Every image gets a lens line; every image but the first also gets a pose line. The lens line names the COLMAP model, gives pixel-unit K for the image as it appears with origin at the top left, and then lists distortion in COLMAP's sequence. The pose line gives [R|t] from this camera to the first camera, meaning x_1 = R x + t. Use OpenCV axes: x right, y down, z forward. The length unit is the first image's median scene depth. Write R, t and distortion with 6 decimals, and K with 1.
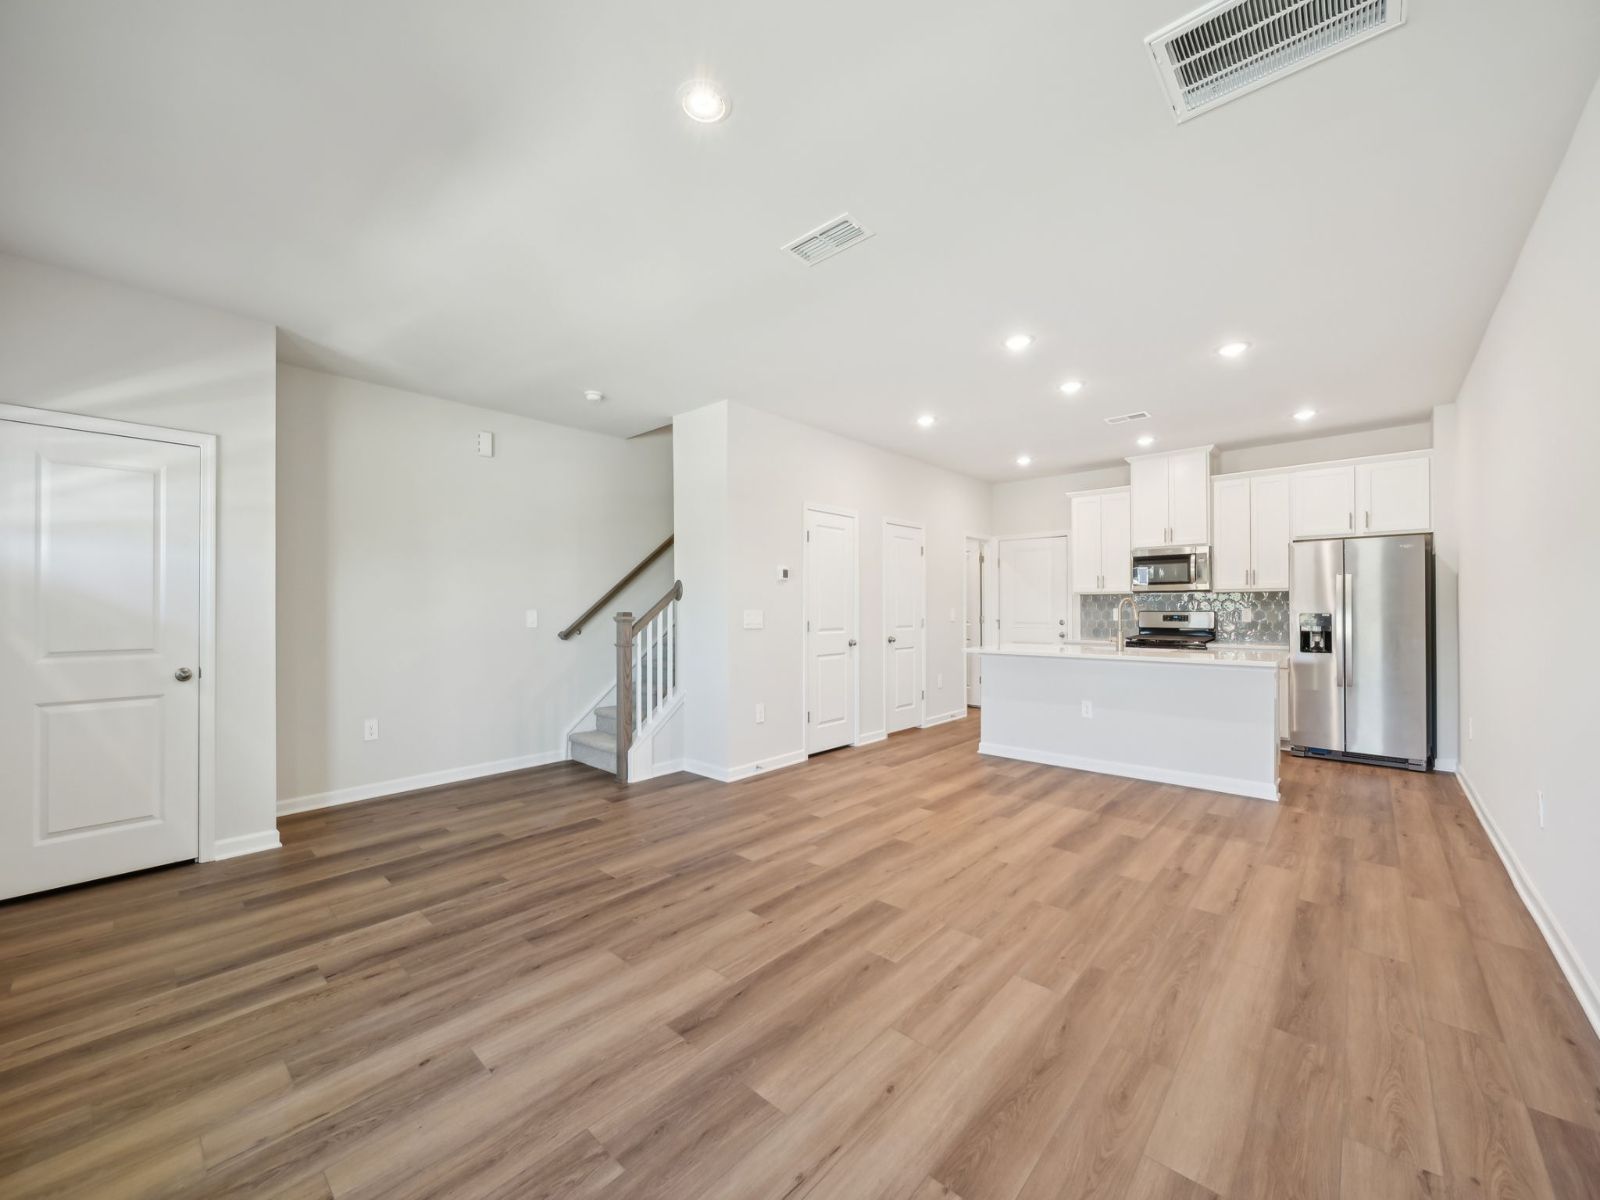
lens RADIAL K [[629.8, 0, 800.0], [0, 629.8, 600.0], [0, 0, 1]] dist [0.001505, 0.000067]
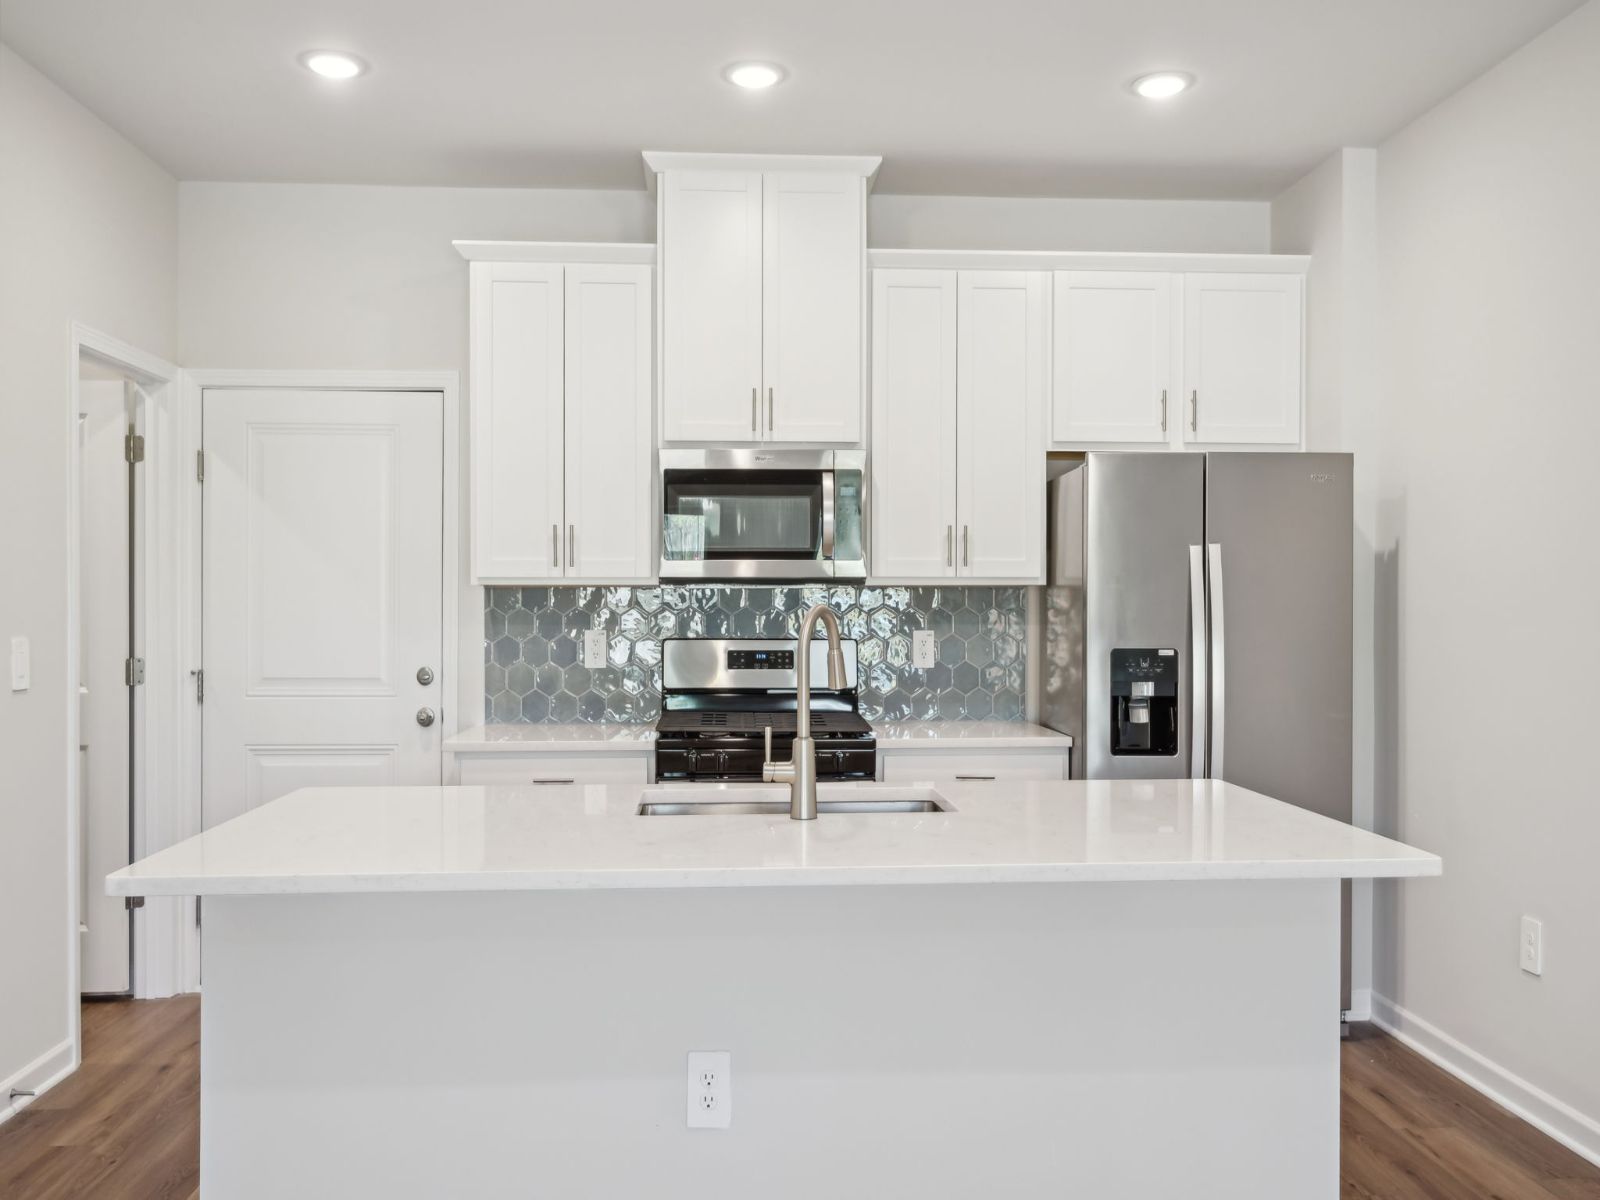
lens RADIAL K [[1308.3, 0, 801.1], [0, 1308.3, 617.3], [0, 0, 1]] dist [0.000147, -0.003844]
pose [[0.699608, -0.000227, 0.714526, 0.114655], [-0.011268, 0.999872, 0.011350, -0.002428], [-0.714438, -0.015992, 0.699516, 0.526375]]
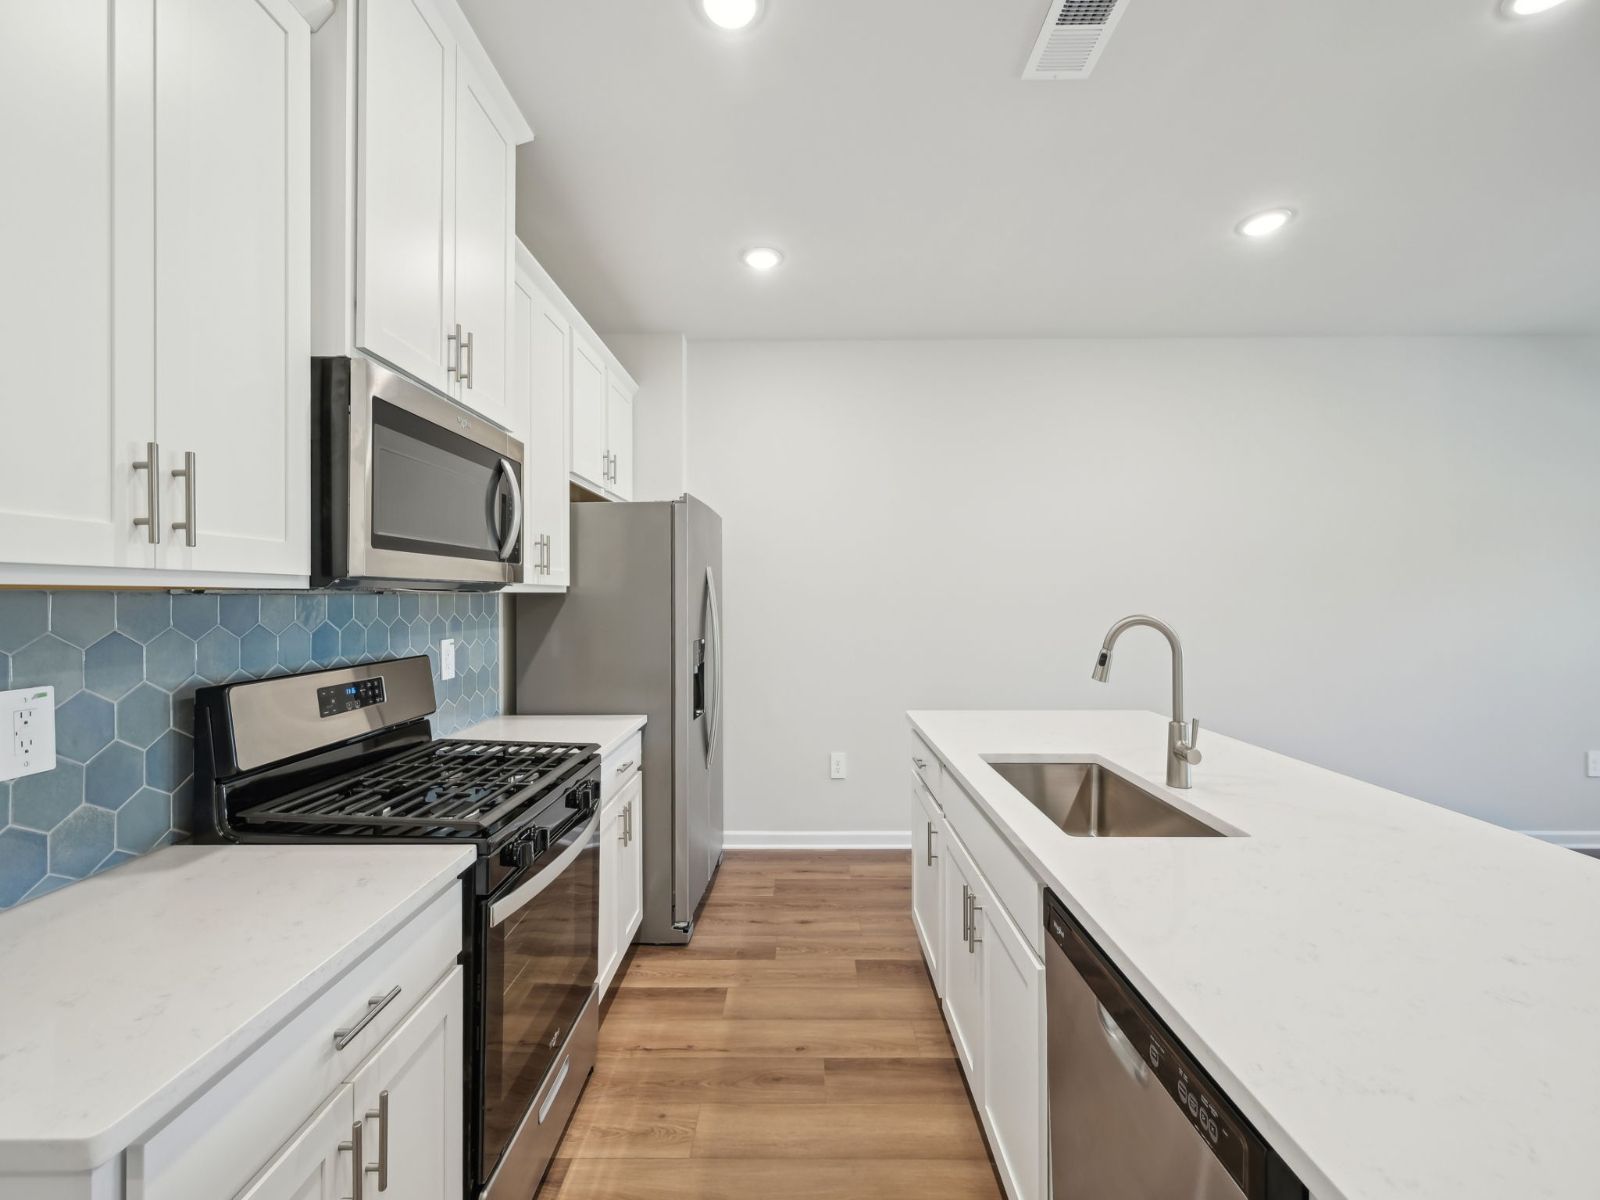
lens RADIAL K [[629.8, 0, 800.0], [0, 629.8, 600.0], [0, 0, 1]] dist [0.001505, 0.000067]
pose [[-0.661781, 0.002352, 0.749694, 0.325380], [-0.004658, 0.999963, -0.007249, -0.007084], [-0.749683, -0.008290, -0.661745, 1.104525]]
